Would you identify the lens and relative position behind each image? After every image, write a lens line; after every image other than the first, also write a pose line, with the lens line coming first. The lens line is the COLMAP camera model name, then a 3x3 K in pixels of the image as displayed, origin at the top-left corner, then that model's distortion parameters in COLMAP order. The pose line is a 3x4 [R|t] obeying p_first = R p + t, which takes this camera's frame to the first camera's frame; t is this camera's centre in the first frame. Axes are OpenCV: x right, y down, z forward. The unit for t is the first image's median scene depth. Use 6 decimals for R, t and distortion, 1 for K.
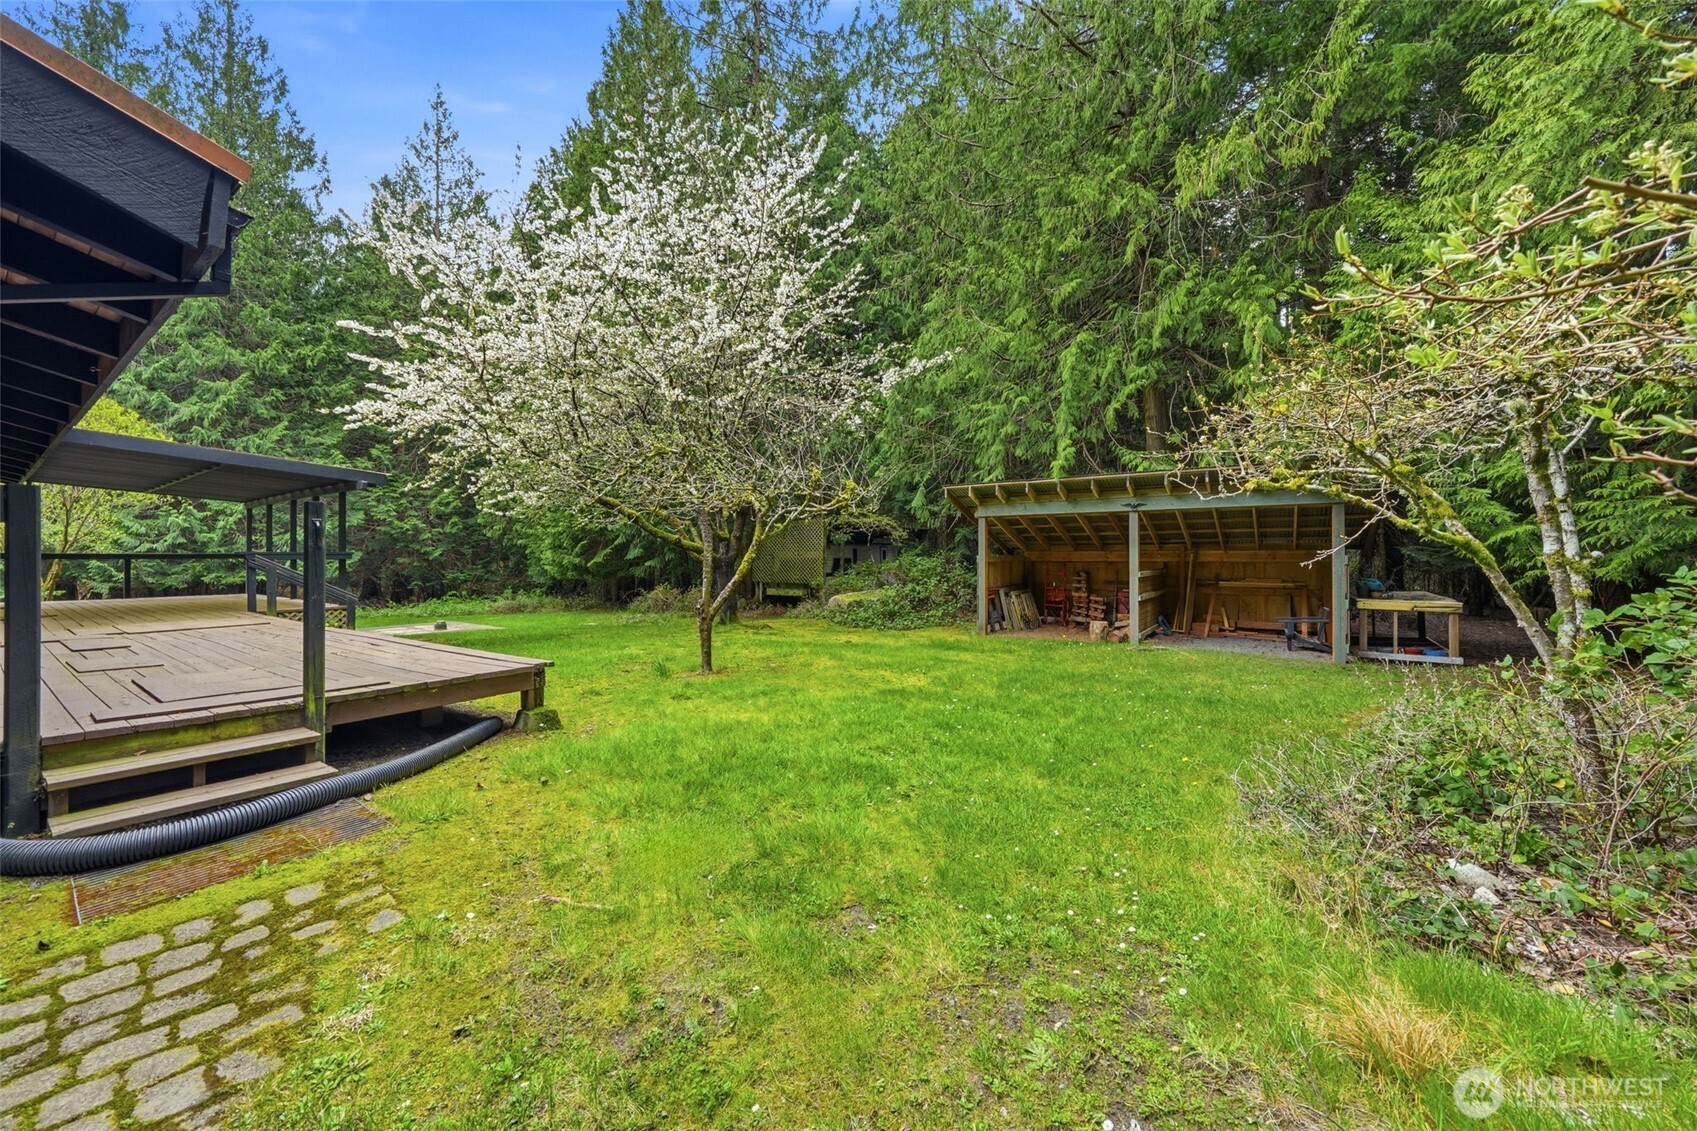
lens RADIAL K [[601.1, 0, 851.9], [0, 601.1, 566.6], [0, 0, 1]] dist [-0.018532, 0.000002]
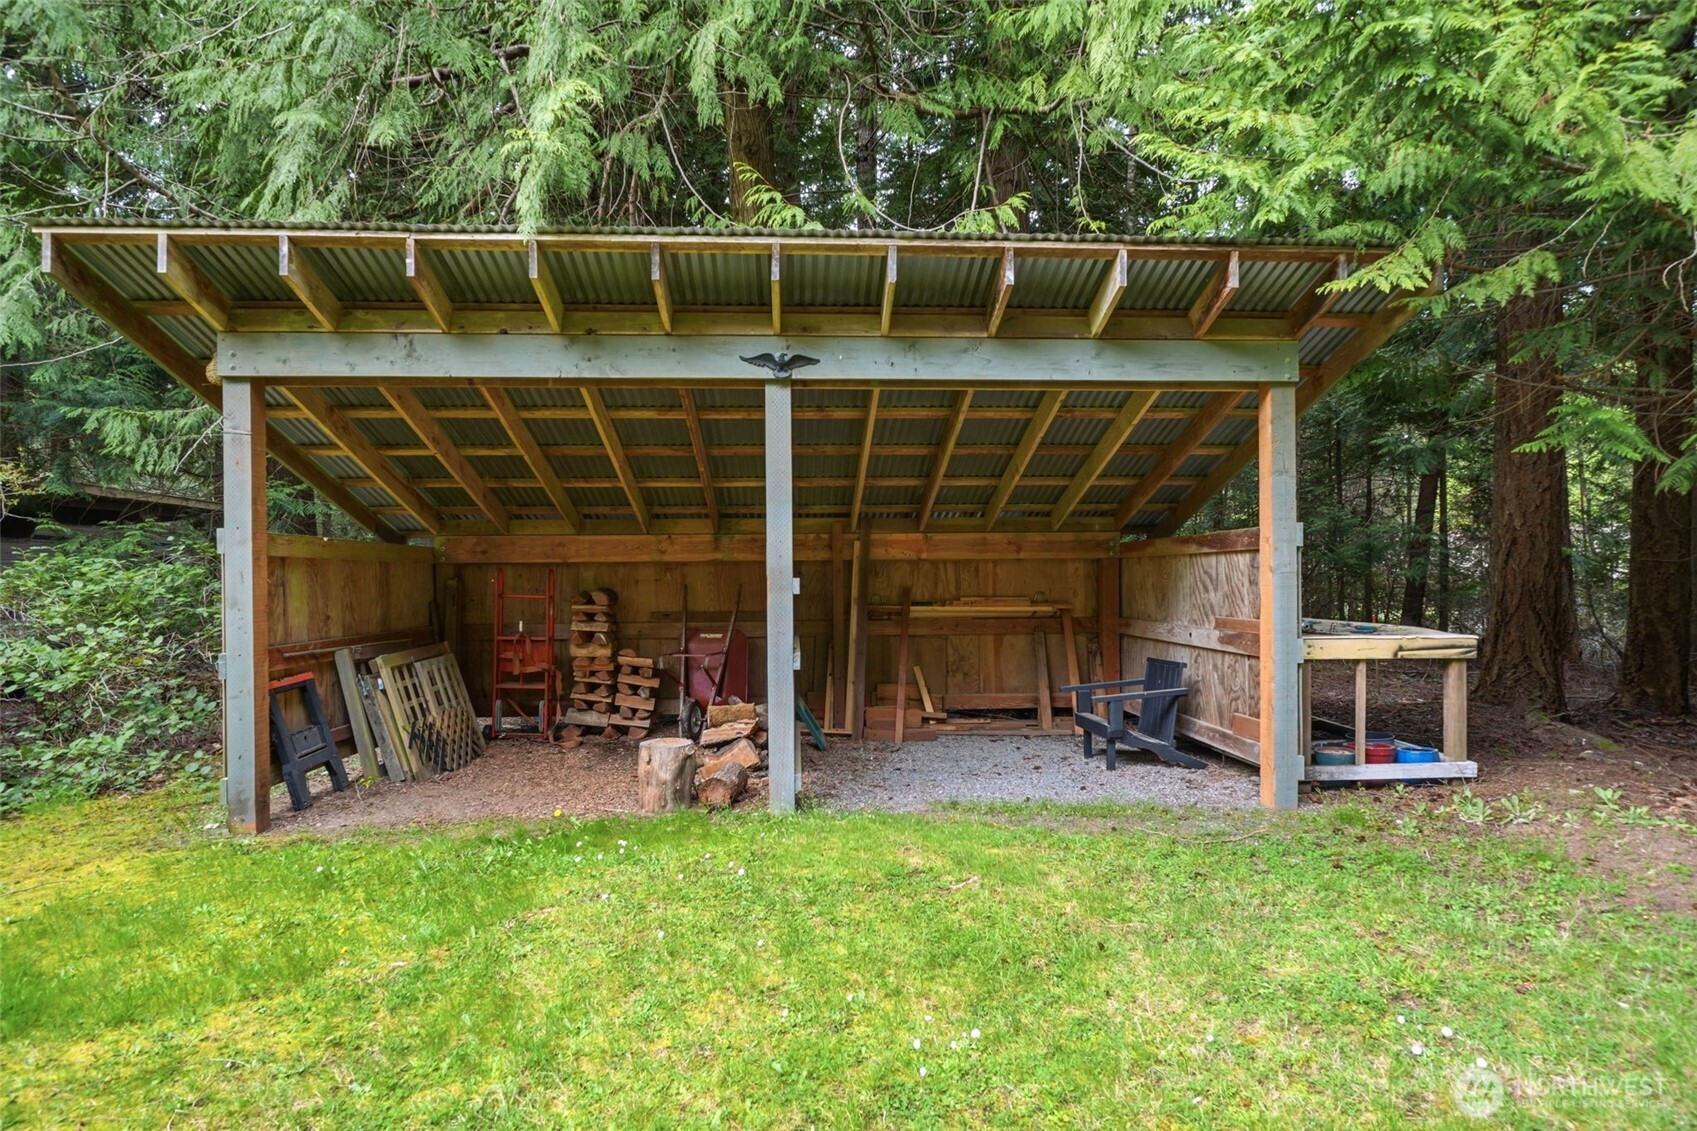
lens RADIAL K [[809.1, 0, 851.0], [0, 809.1, 568.9], [0, 0, 1]] dist [-0.061516, -0.000176]
pose [[0.759213, 0.002111, 0.650839, 0.206234], [0.016565, 0.999608, -0.022566, 0.011278], [-0.650632, 0.027913, 0.758880, 0.593907]]
